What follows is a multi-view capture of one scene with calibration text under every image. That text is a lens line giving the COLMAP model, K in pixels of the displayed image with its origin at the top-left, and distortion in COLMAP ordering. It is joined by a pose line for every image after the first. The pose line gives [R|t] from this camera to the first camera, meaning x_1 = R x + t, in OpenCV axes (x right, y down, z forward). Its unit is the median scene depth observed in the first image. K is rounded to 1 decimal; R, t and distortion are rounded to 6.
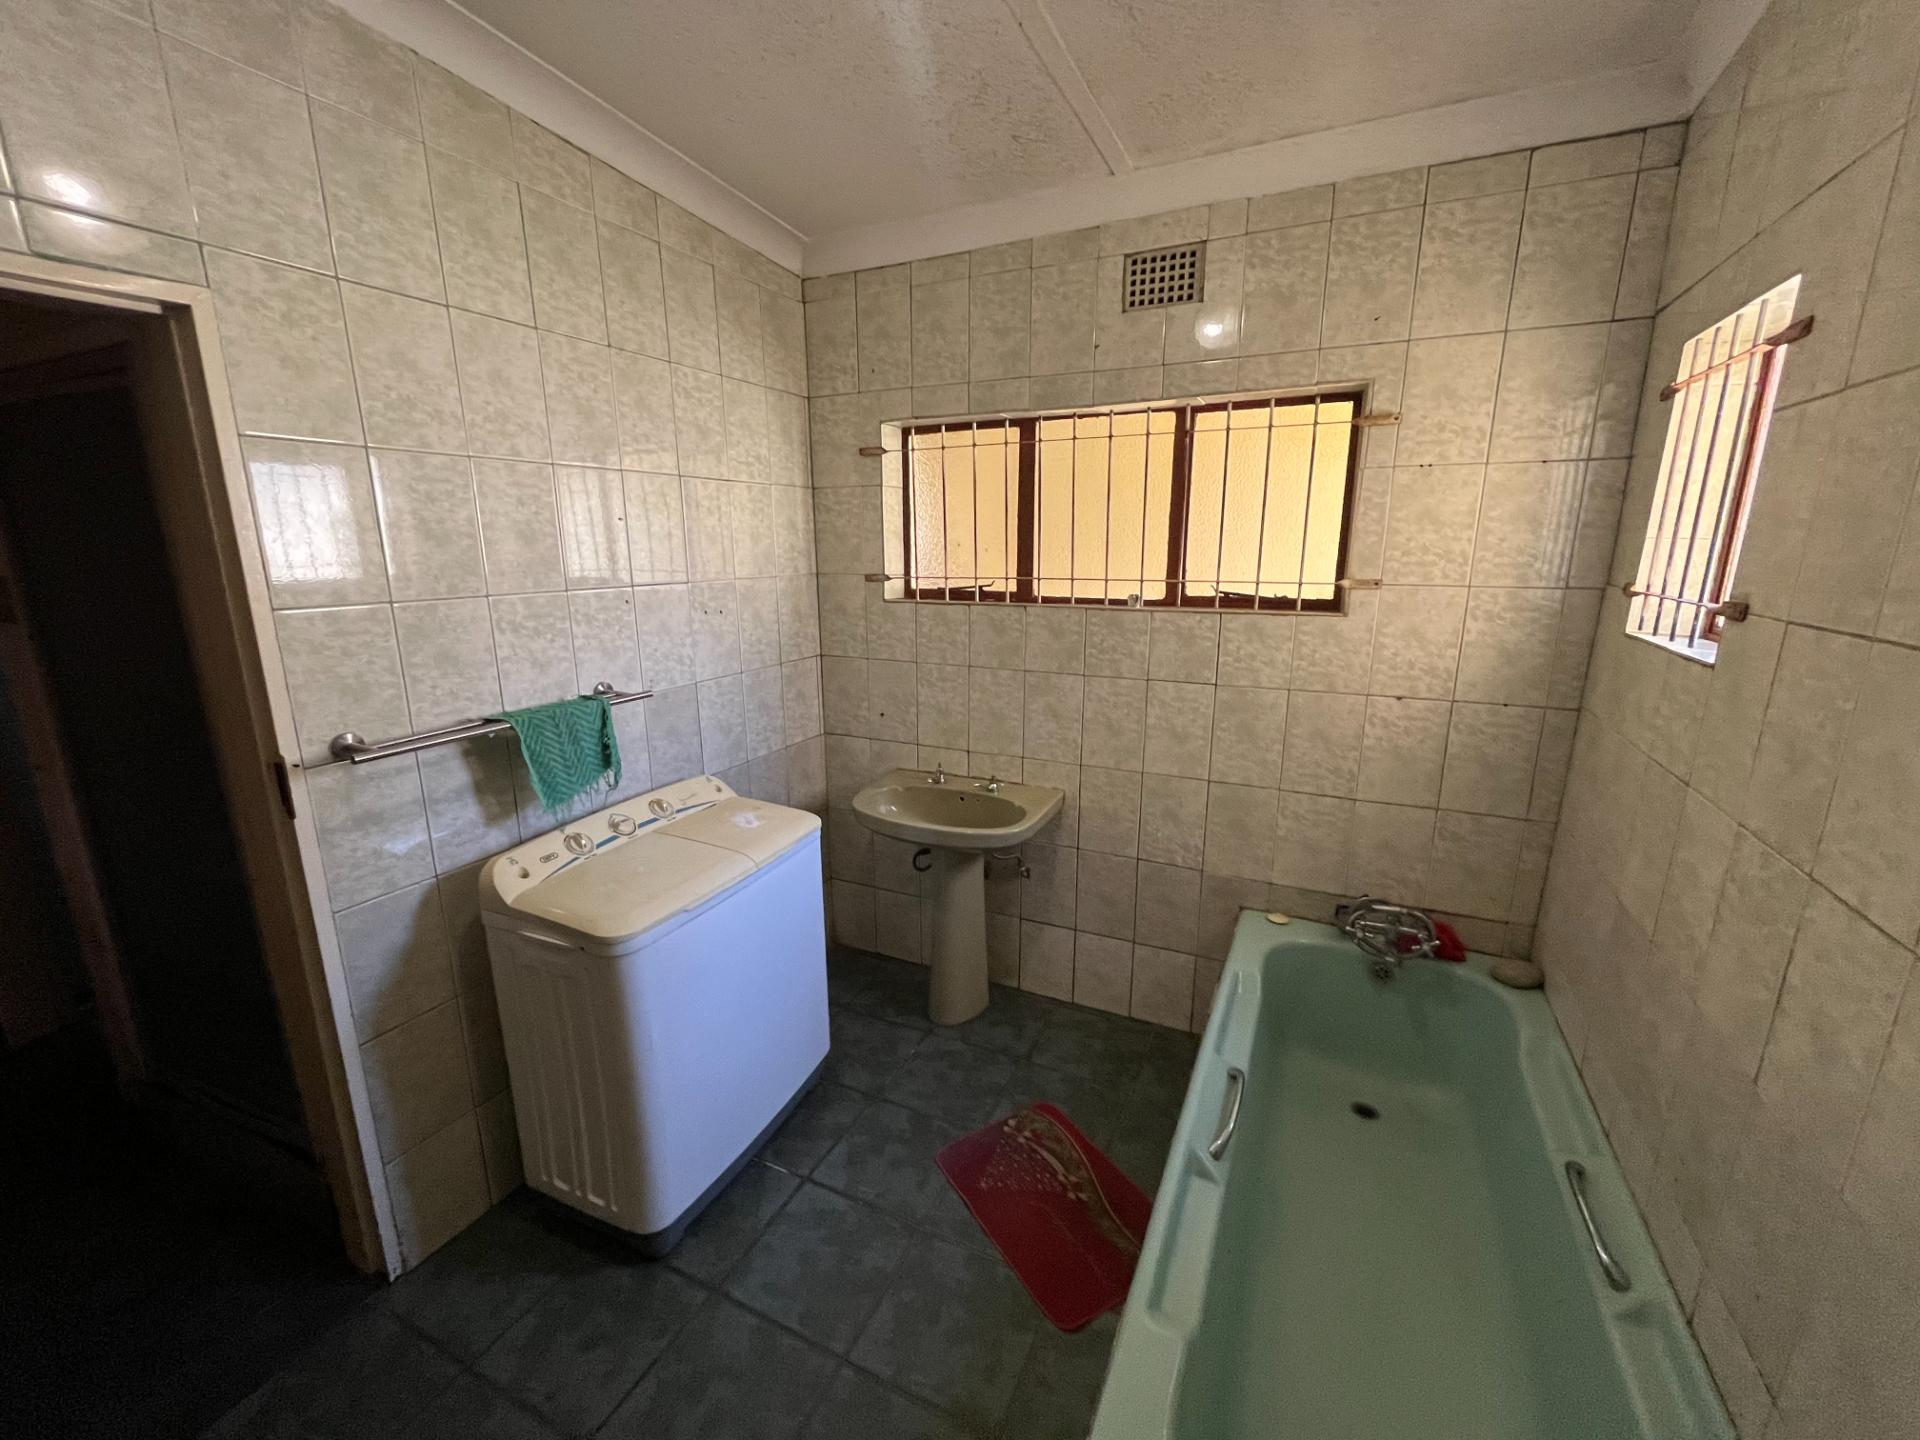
lens RADIAL K [[772.4, 0, 953.4], [0, 772.4, 720.1], [0, 0, 1]] dist [-0.004124, 0.000579]
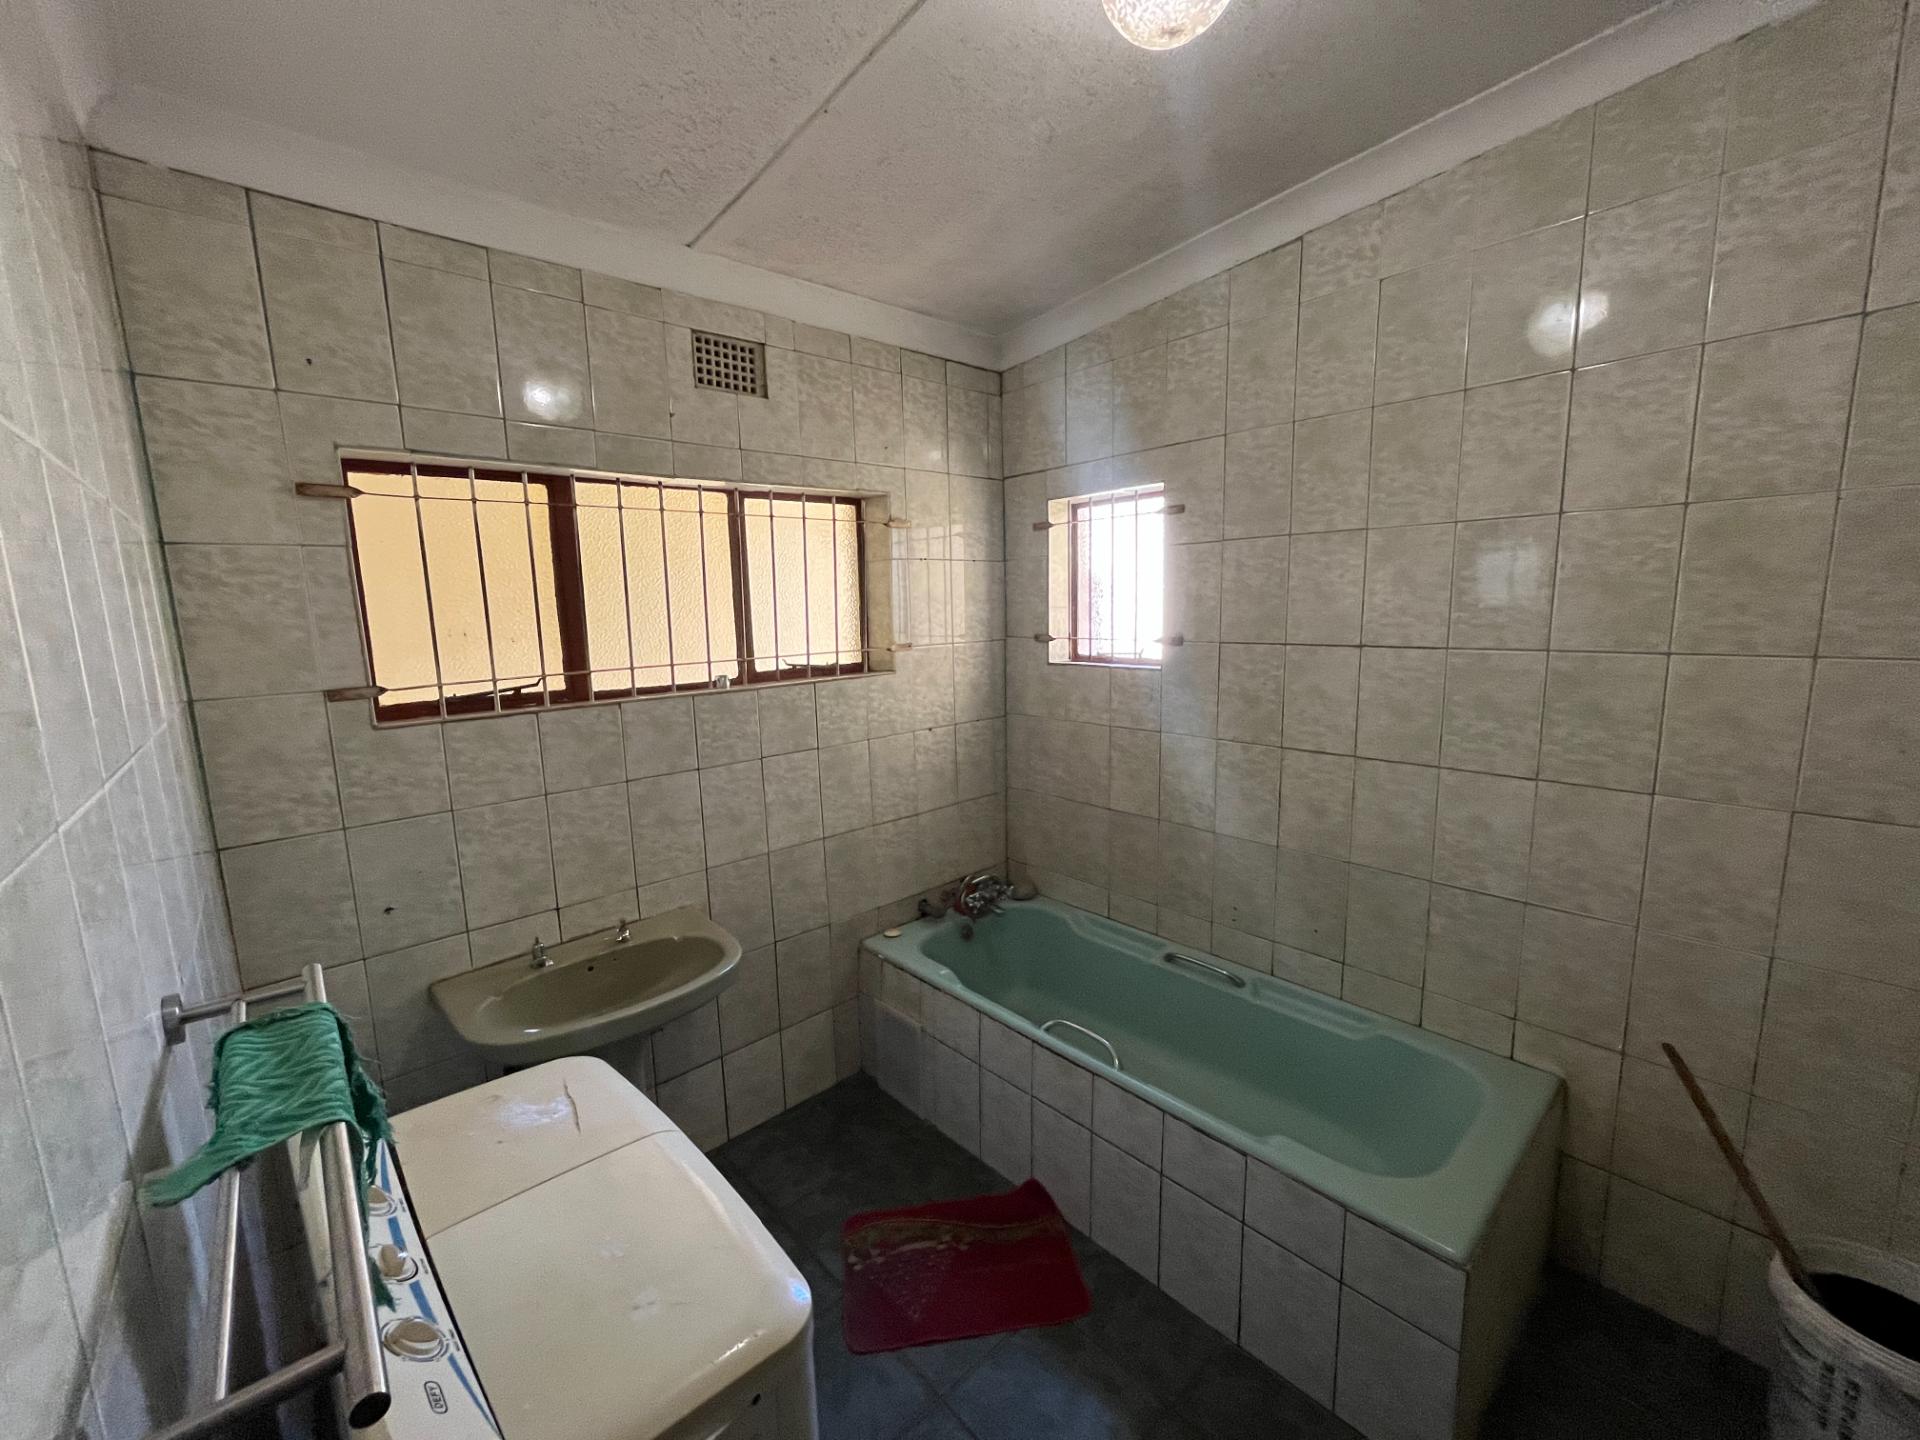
lens RADIAL K [[772.4, 0, 948.6], [0, 772.4, 722.8], [0, 0, 1]] dist [-0.004124, 0.000579]
pose [[0.374064, -0.148354, 0.915460, -0.576182], [0.238398, 0.969332, 0.059673, -0.101899], [-0.896238, 0.195923, 0.397960, 0.401497]]
